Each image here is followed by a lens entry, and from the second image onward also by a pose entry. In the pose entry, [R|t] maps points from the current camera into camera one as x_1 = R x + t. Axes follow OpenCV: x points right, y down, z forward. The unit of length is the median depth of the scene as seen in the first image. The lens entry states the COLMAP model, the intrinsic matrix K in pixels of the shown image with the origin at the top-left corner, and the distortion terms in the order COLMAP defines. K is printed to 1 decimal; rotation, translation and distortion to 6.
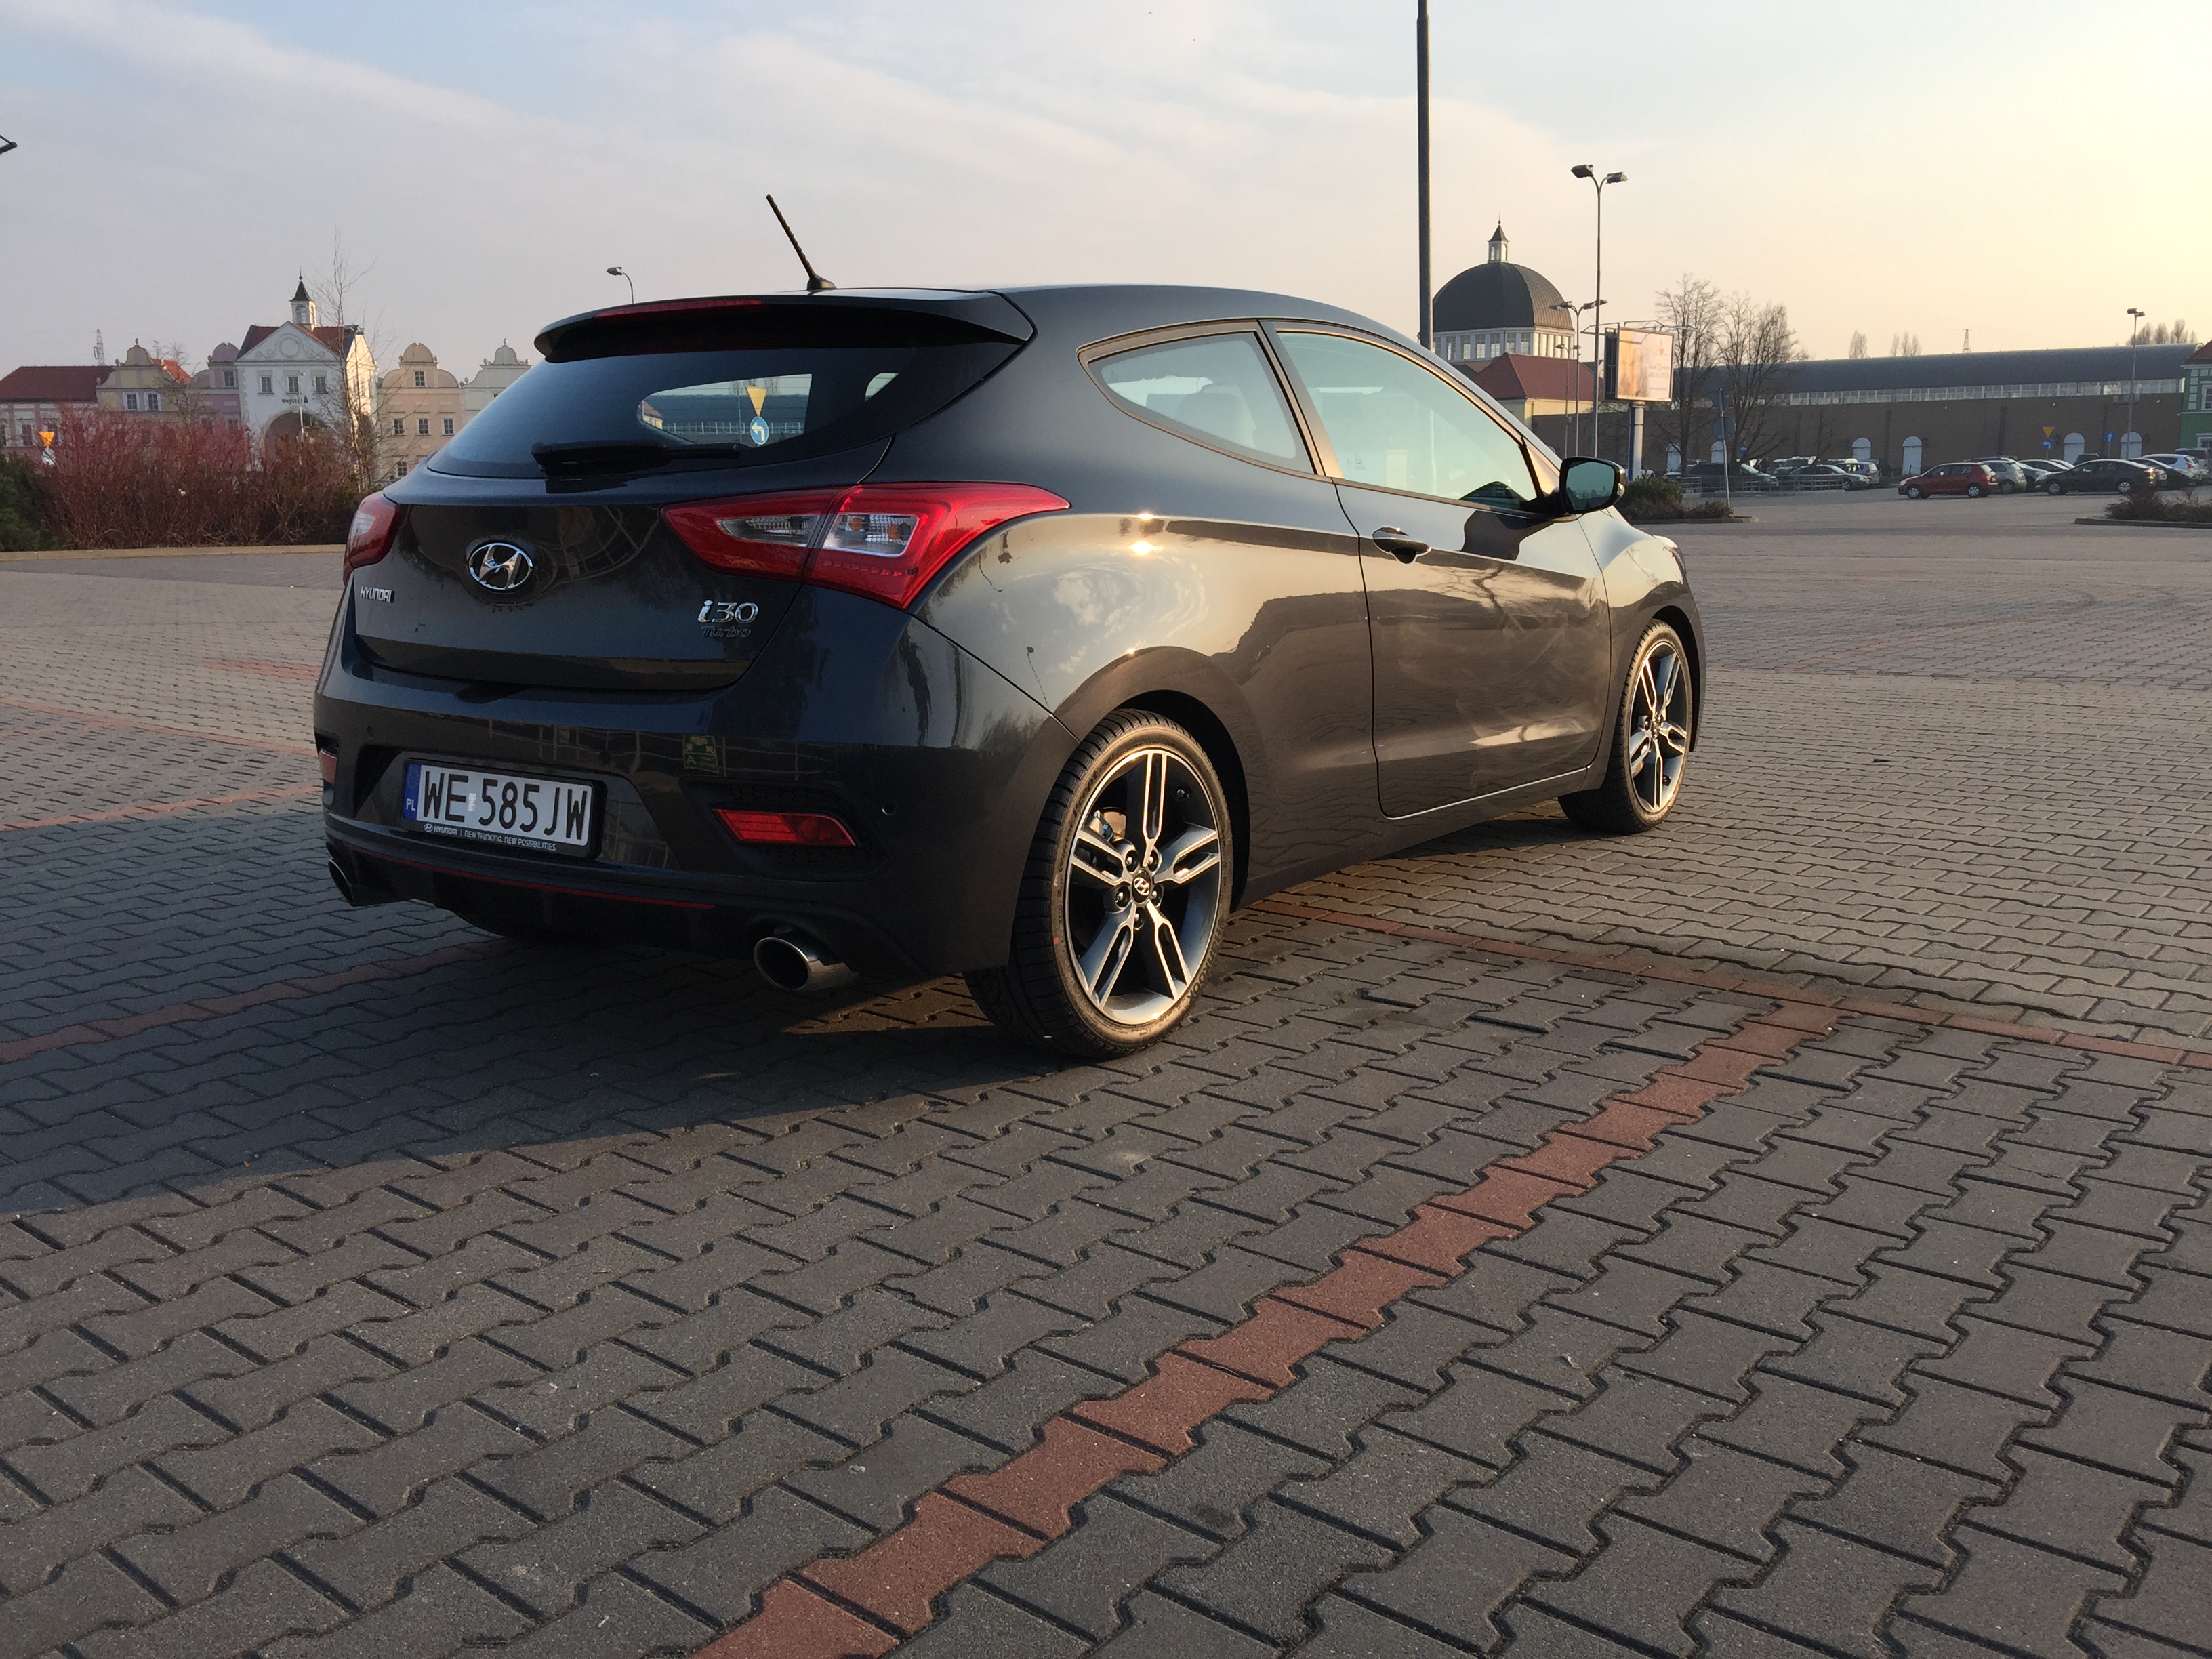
lens RADIAL K [[1887.3, 0, 1102.0], [0, 1887.3, 786.8], [0, 0, 1]] dist [0.110665, -0.176903]
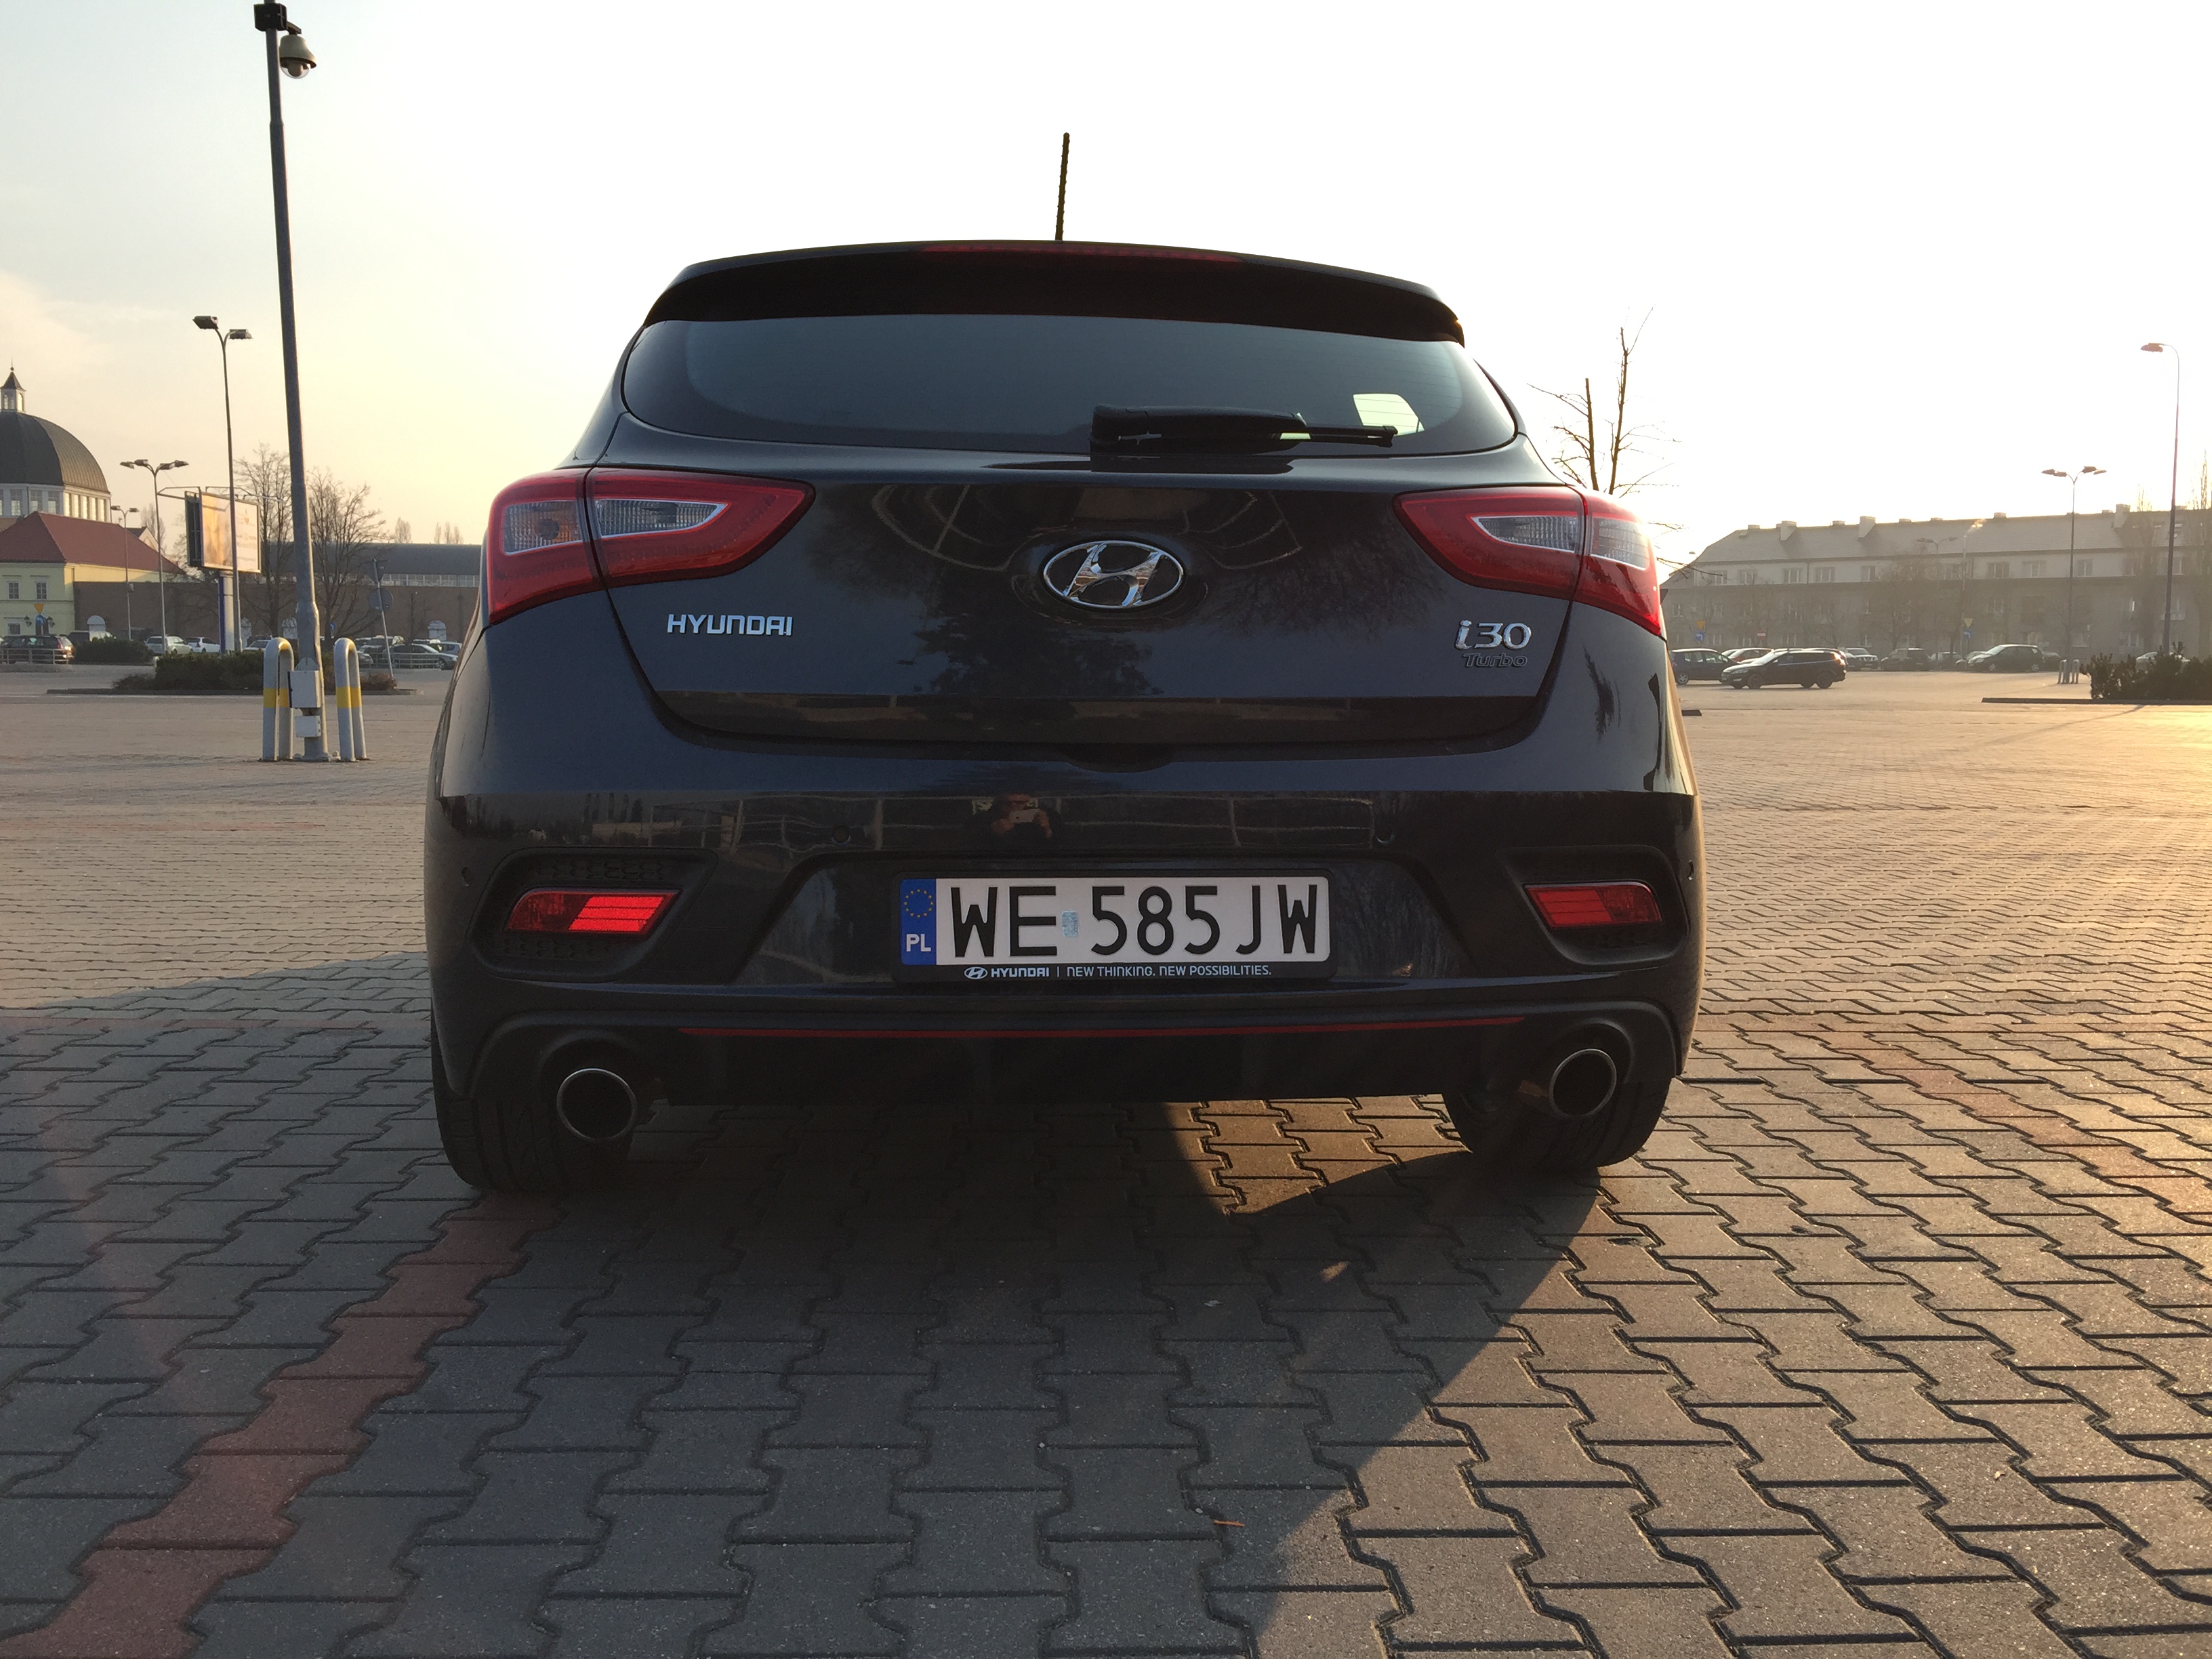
lens RADIAL K [[1887.3, 0, 1102.0], [0, 1887.3, 786.8], [0, 0, 1]] dist [0.110665, -0.176903]
pose [[0.741444, -0.027736, 0.670442, -0.696869], [0.091272, 0.994028, -0.059816, 0.000812], [-0.664779, 0.105543, 0.739547, 0.451553]]
